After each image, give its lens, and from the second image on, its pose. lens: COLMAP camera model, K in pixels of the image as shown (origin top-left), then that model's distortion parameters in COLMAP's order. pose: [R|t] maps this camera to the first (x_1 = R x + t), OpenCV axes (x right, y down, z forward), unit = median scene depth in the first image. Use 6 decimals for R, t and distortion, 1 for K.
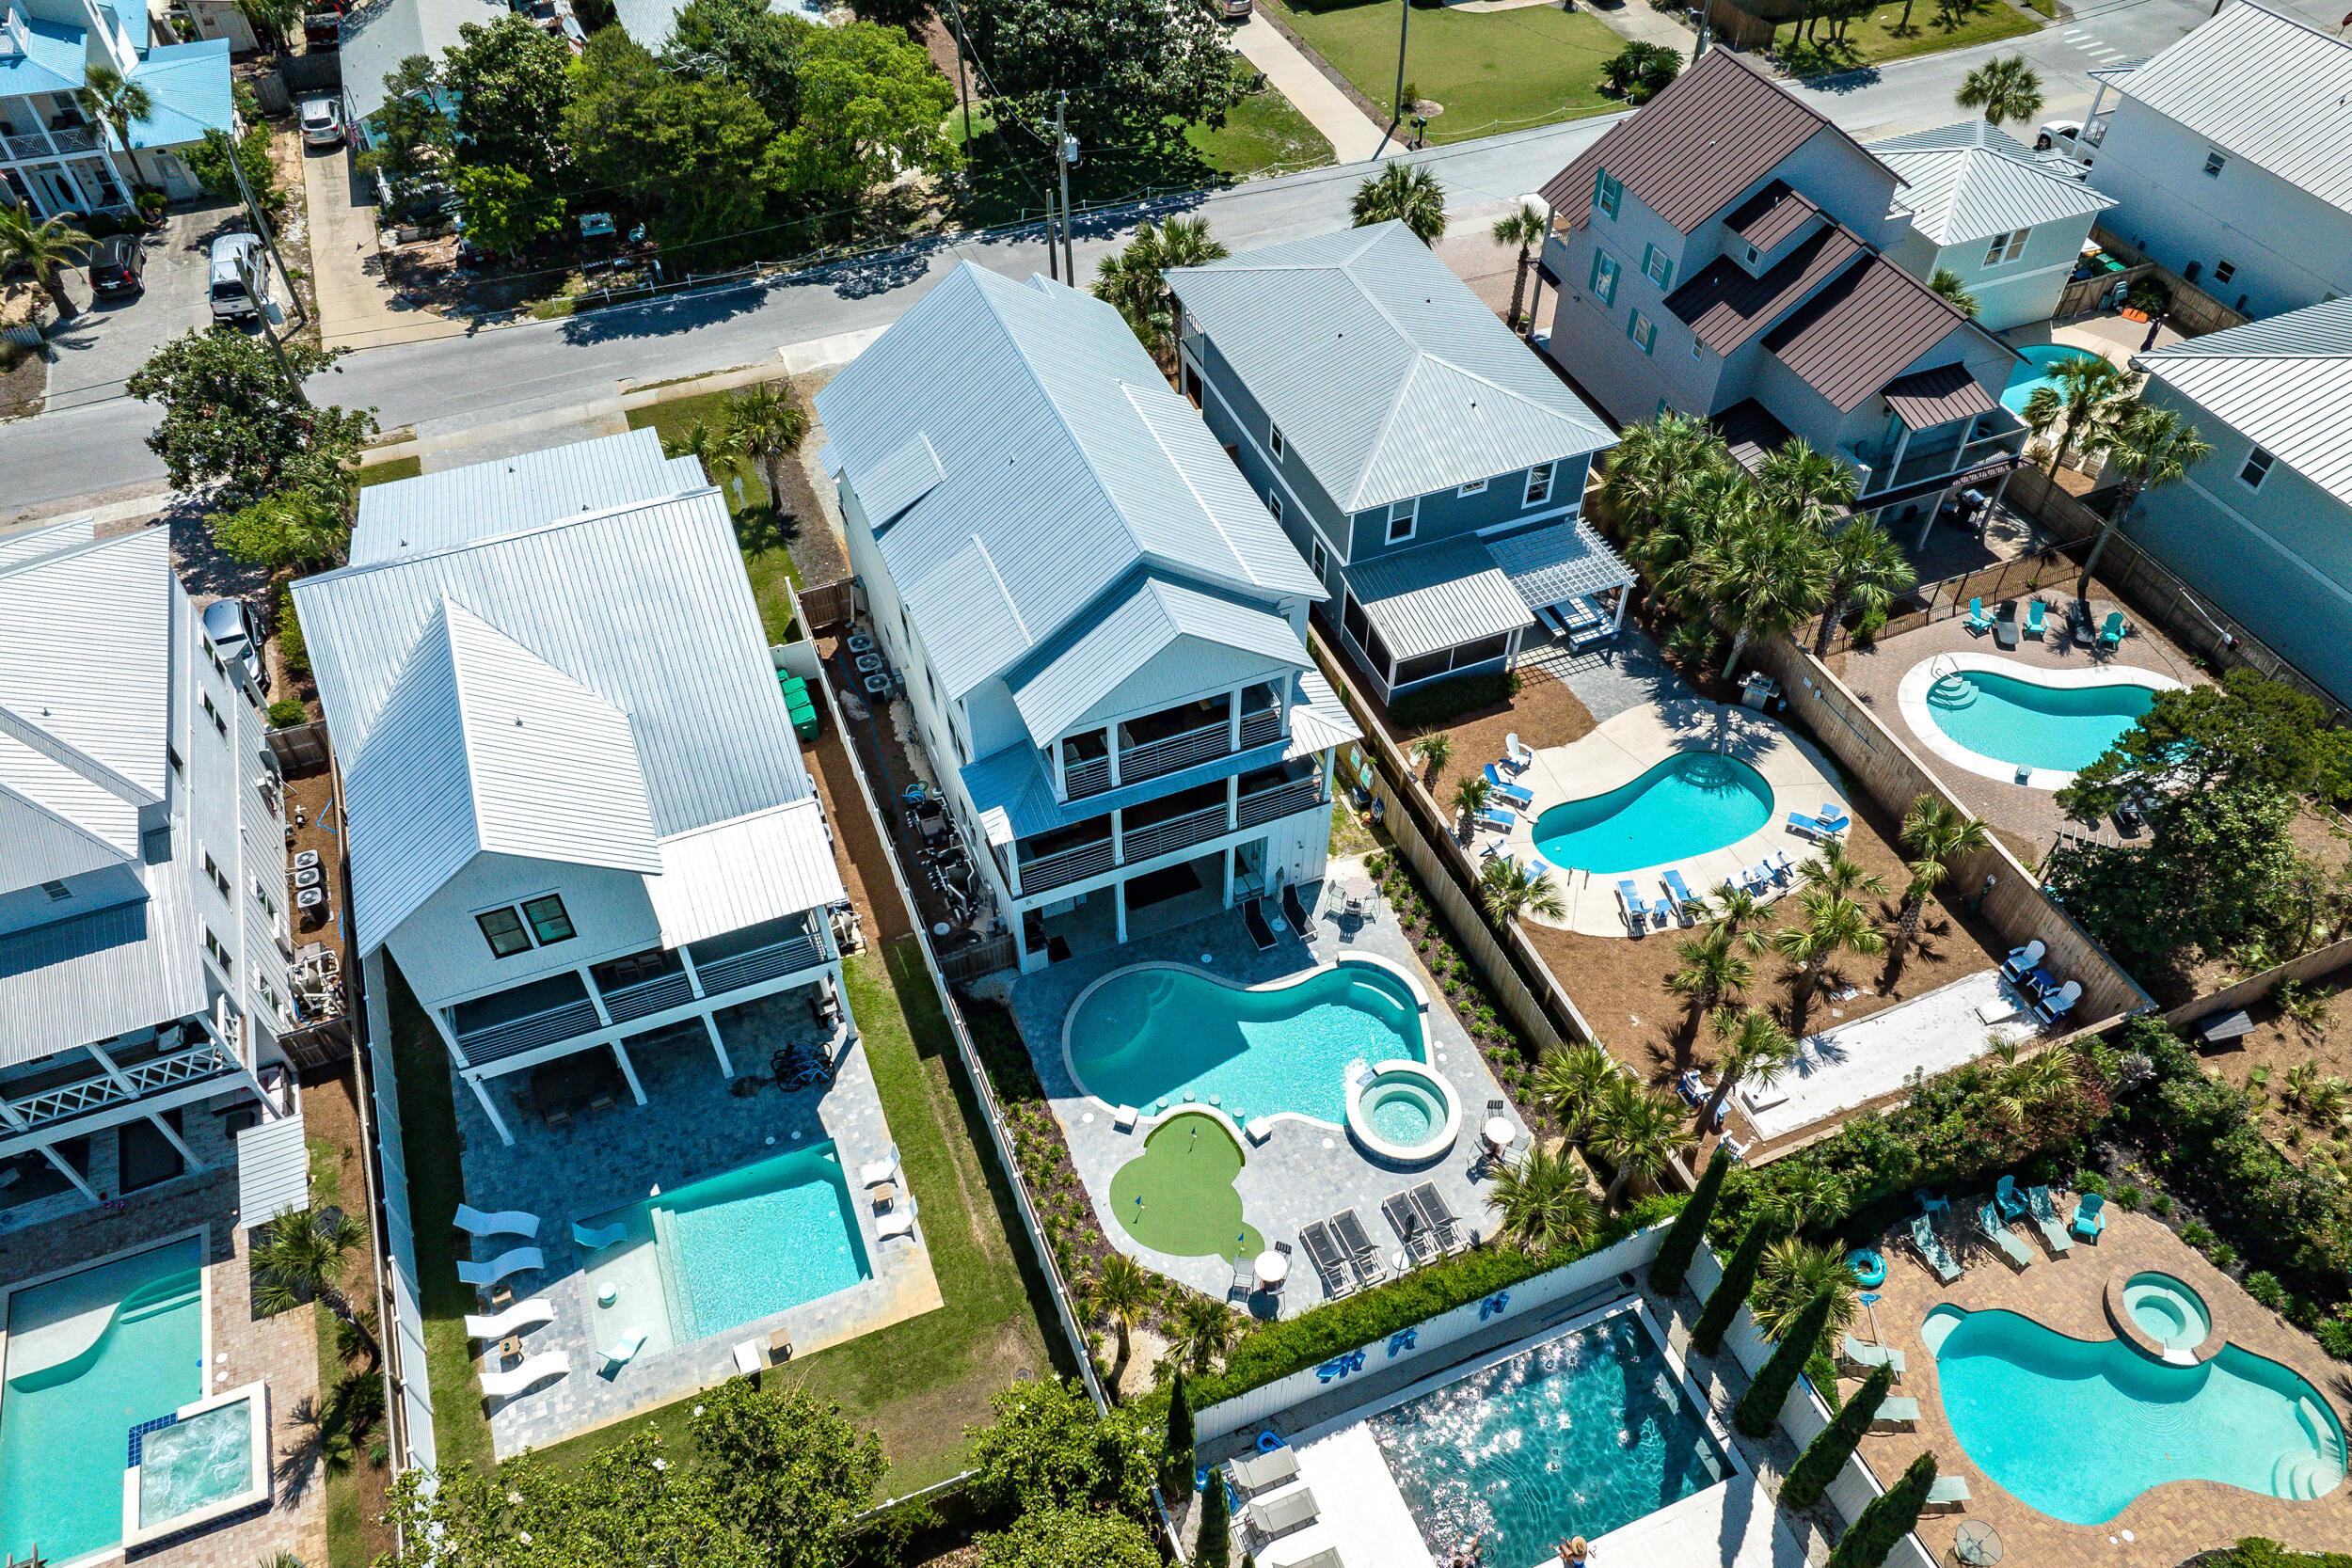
lens RADIAL K [[1618.0, 0, 1179.5], [0, 1618.0, 801.9], [0, 0, 1]] dist [-0.012843, 0.011544]
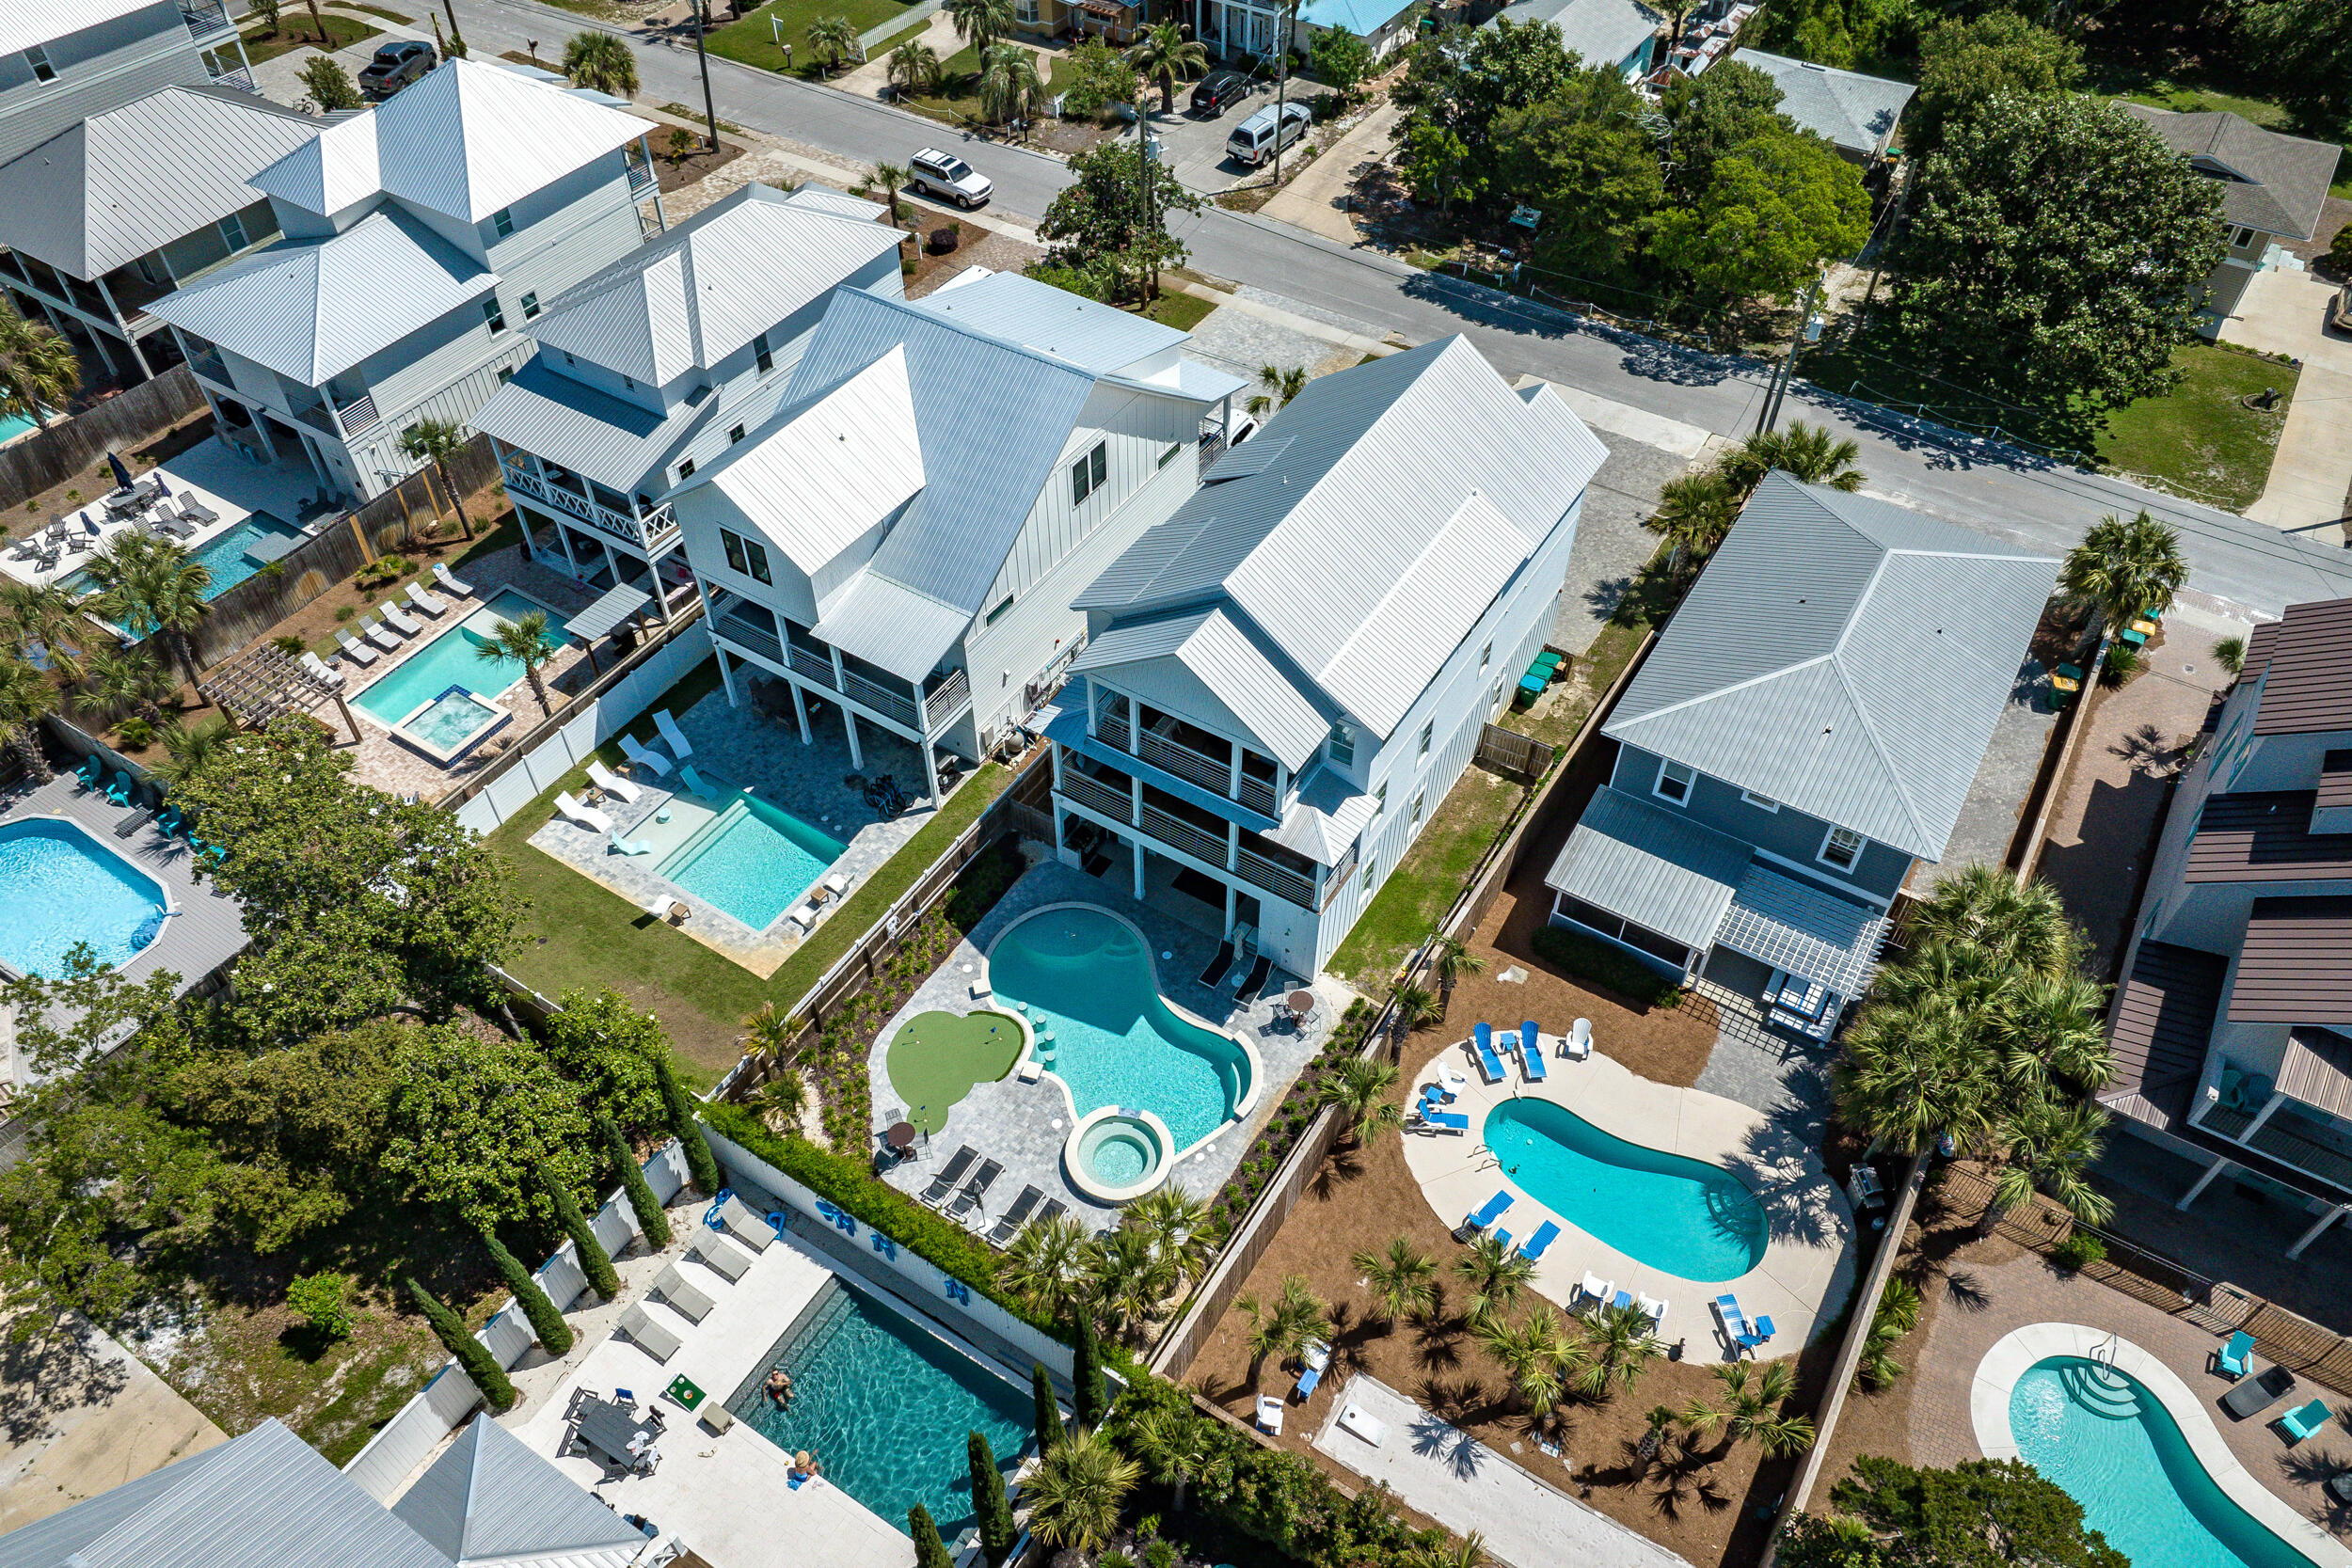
lens RADIAL K [[1618.0, 0, 1200.1], [0, 1618.0, 792.5], [0, 0, 1]] dist [-0.012843, 0.011544]
pose [[0.594771, 0.589843, -0.546199, 0.500698], [-0.597787, 0.778795, 0.190077, -0.186713], [0.537492, 0.213458, 0.815805, 0.090276]]
